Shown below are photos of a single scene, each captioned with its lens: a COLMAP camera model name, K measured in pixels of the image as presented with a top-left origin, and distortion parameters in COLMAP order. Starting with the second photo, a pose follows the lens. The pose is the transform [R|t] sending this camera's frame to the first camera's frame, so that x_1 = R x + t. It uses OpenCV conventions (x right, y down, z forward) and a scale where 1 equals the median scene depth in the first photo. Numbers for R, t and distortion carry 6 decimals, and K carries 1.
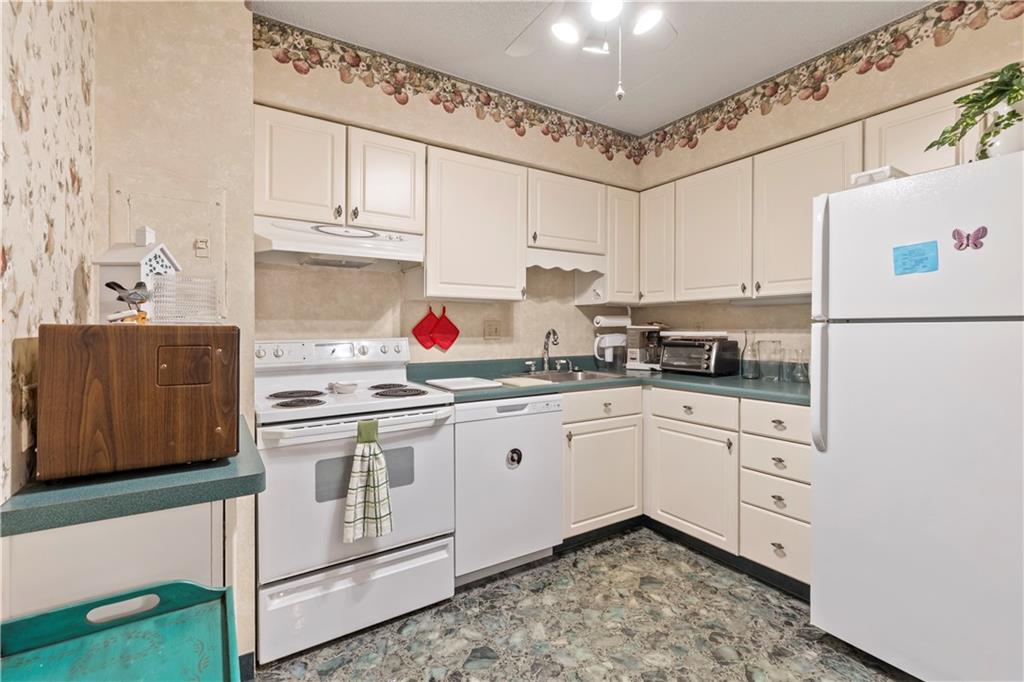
lens RADIAL K [[465.2, 0, 507.6], [0, 465.2, 330.3], [0, 0, 1]] dist [0.008279, -0.000062]
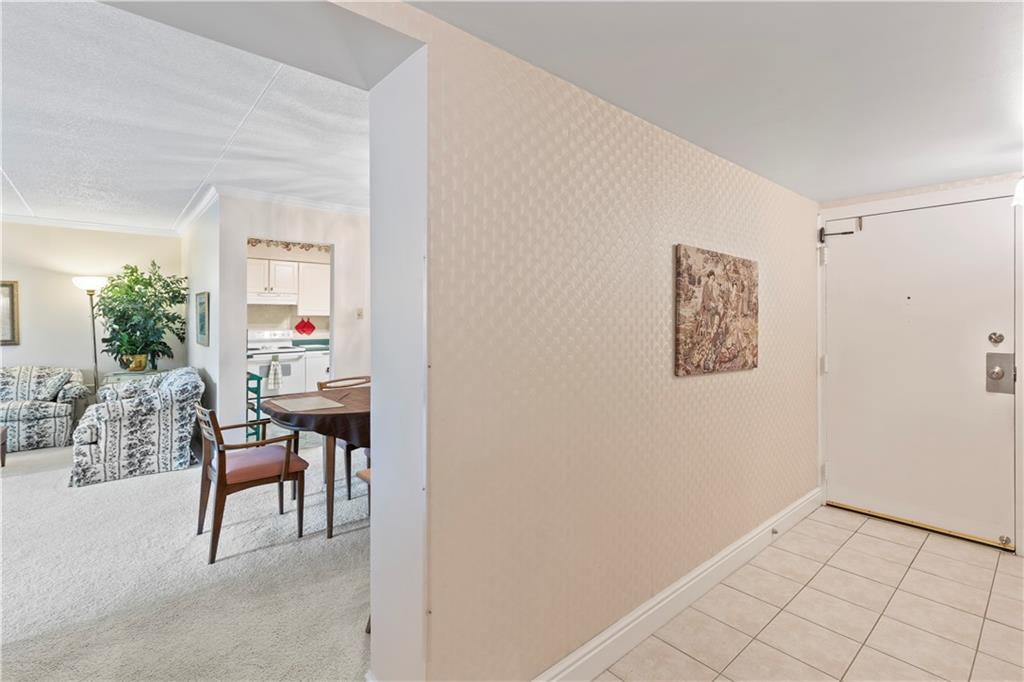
lens RADIAL K [[468.6, 0, 509.9], [0, 468.6, 317.0], [0, 0, 1]] dist [-0.000426, 0.000293]
pose [[0.989197, 0.001515, 0.146585, 0.634961], [-0.000890, 0.999990, -0.004329, -0.049145], [-0.146590, 0.004151, 0.989189, -1.876114]]
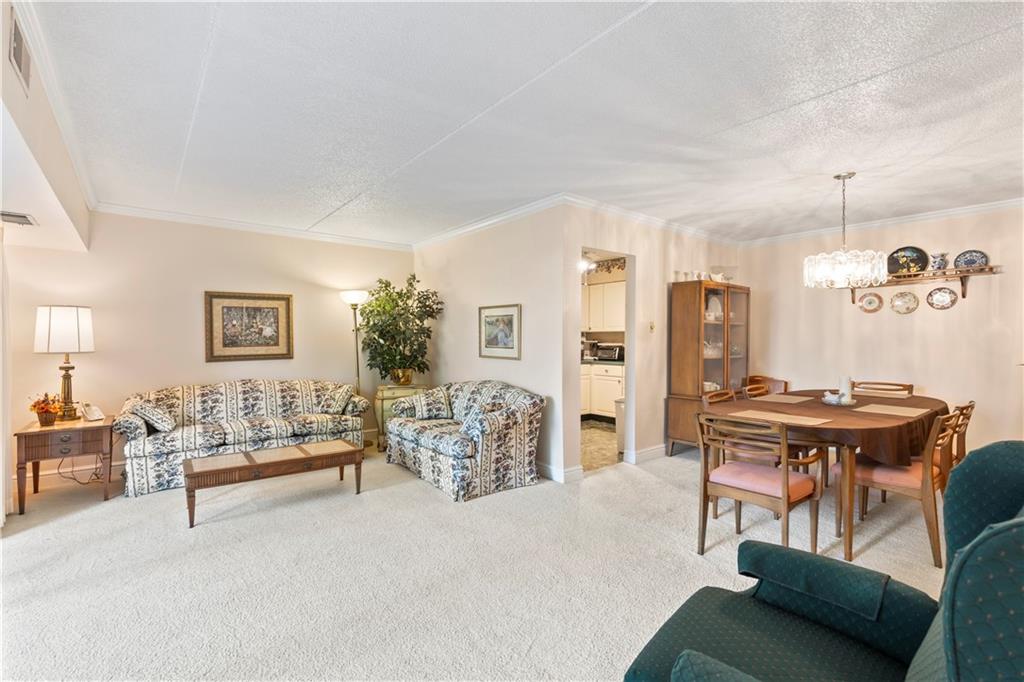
lens RADIAL K [[458.0, 0, 512.0], [0, 458.0, 341.0], [0, 0, 1]] dist [0.003461, 0.000240]
pose [[0.992931, 0.001952, 0.118680, -0.495639], [-0.002219, 0.999995, 0.002121, -0.016985], [-0.118675, -0.002370, 0.992930, -1.635469]]
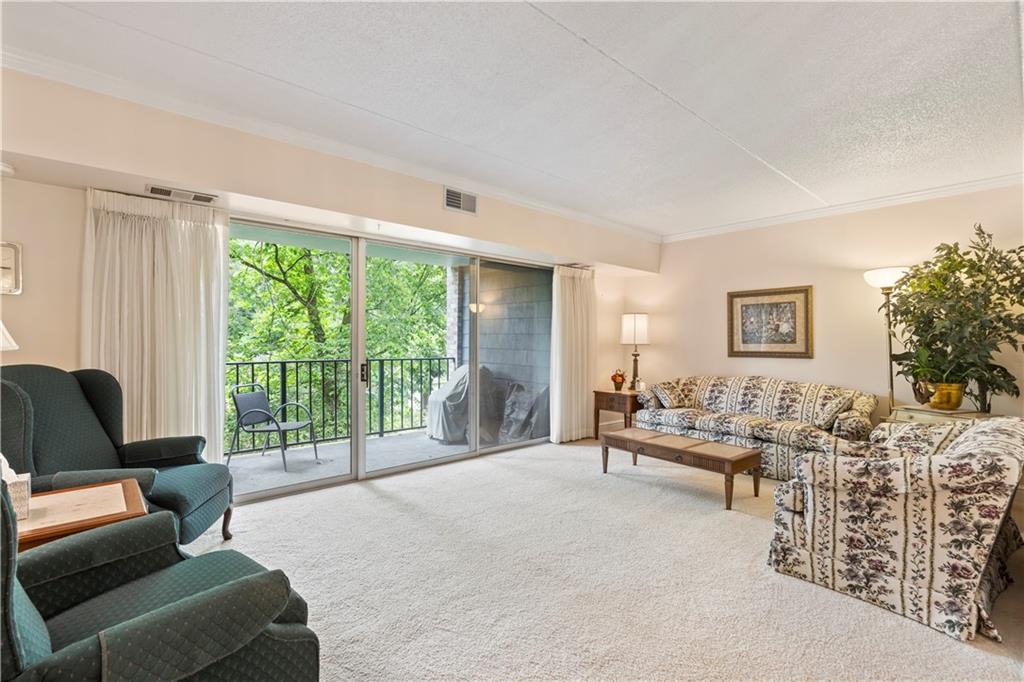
lens RADIAL K [[462.2, 0, 509.1], [0, 462.2, 346.0], [0, 0, 1]] dist [0.004896, 0.000274]
pose [[0.157290, 0.020507, -0.987340, 0.370017], [-0.009323, 0.999771, 0.019280, -0.003811], [0.987508, 0.006173, 0.157445, -0.937363]]
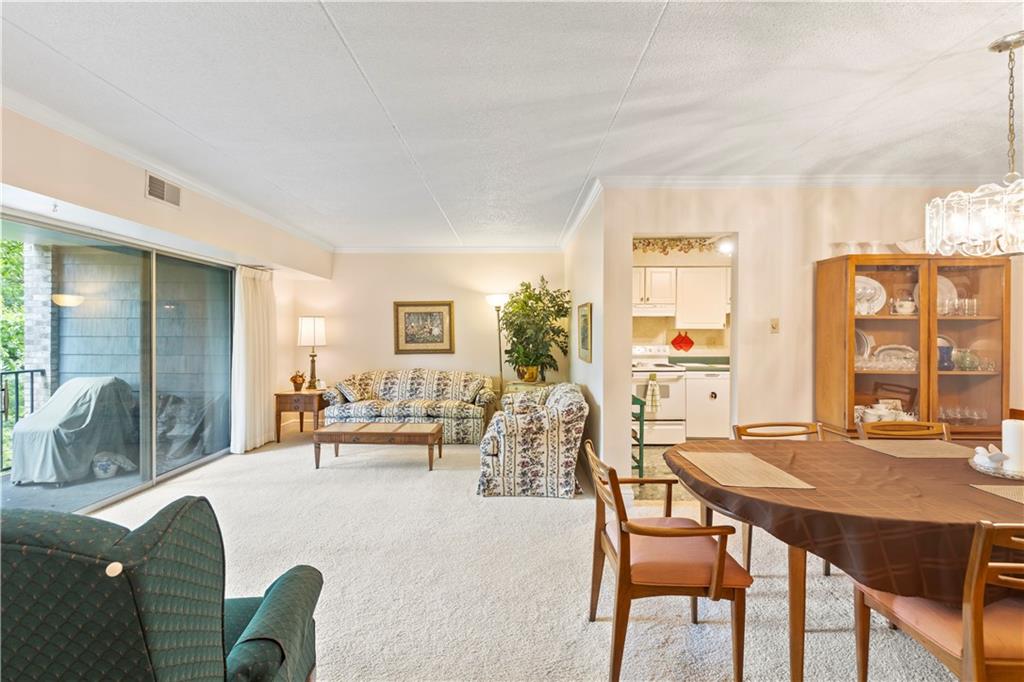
lens RADIAL K [[465.2, 0, 507.6], [0, 465.2, 330.3], [0, 0, 1]] dist [0.008279, -0.000062]
pose [[0.837687, 0.001880, -0.546148, 0.392989], [-0.004489, 0.999984, -0.003443, -0.049359], [0.546132, 0.005336, 0.837682, -1.438329]]
